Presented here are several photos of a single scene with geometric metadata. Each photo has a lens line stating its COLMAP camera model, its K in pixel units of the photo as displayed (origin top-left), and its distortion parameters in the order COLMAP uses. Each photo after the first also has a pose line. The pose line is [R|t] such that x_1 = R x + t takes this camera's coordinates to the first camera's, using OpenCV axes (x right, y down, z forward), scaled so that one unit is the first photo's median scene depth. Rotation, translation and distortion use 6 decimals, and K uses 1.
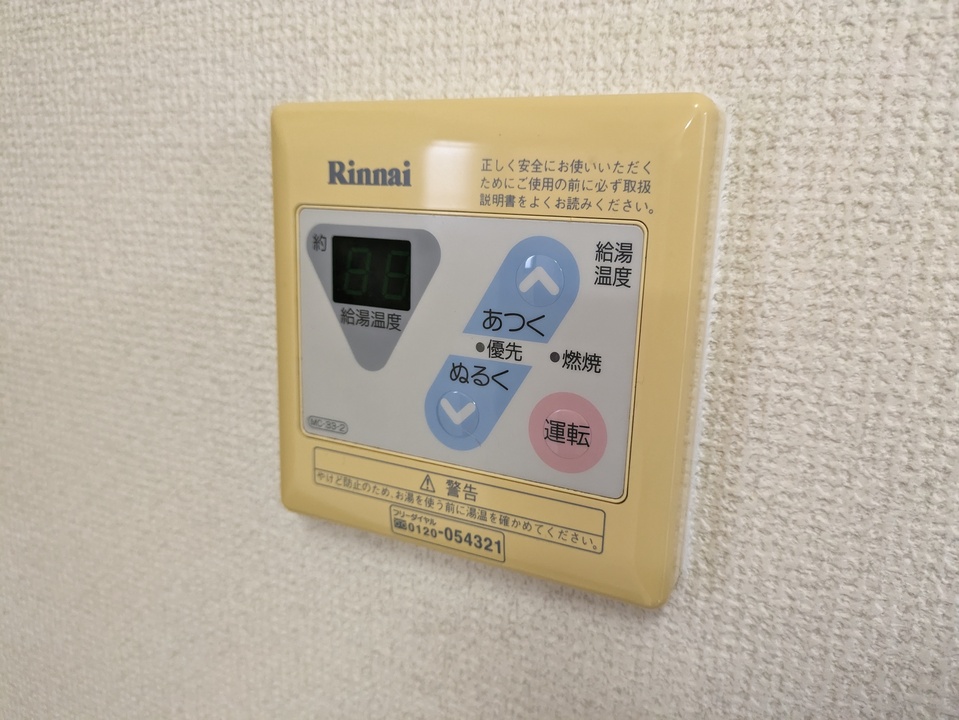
lens RADIAL K [[700.1, 0, 479.5], [0, 700.1, 361.8], [0, 0, 1]] dist [-0.002144, -0.001569]
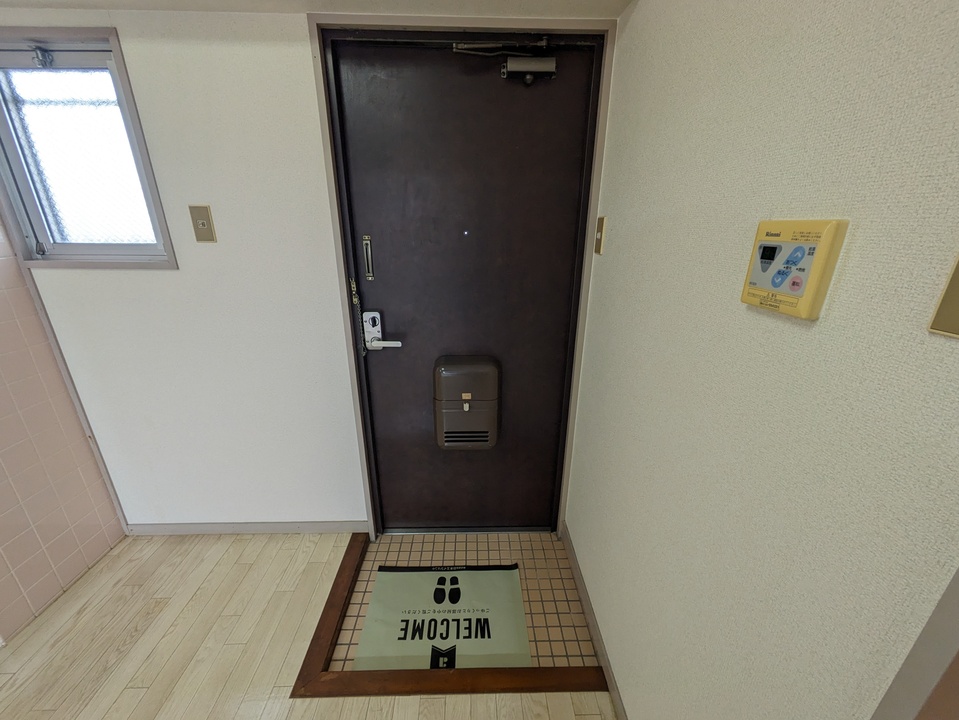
lens RADIAL K [[378.8, 0, 477.9], [0, 378.8, 362.8], [0, 0, 1]] dist [0.001900, 0.000076]
pose [[0.476853, 0.264688, -0.838184, 1.460874], [-0.173048, 0.963190, 0.205715, 0.474780], [0.861781, 0.046950, 0.505104, -2.376365]]
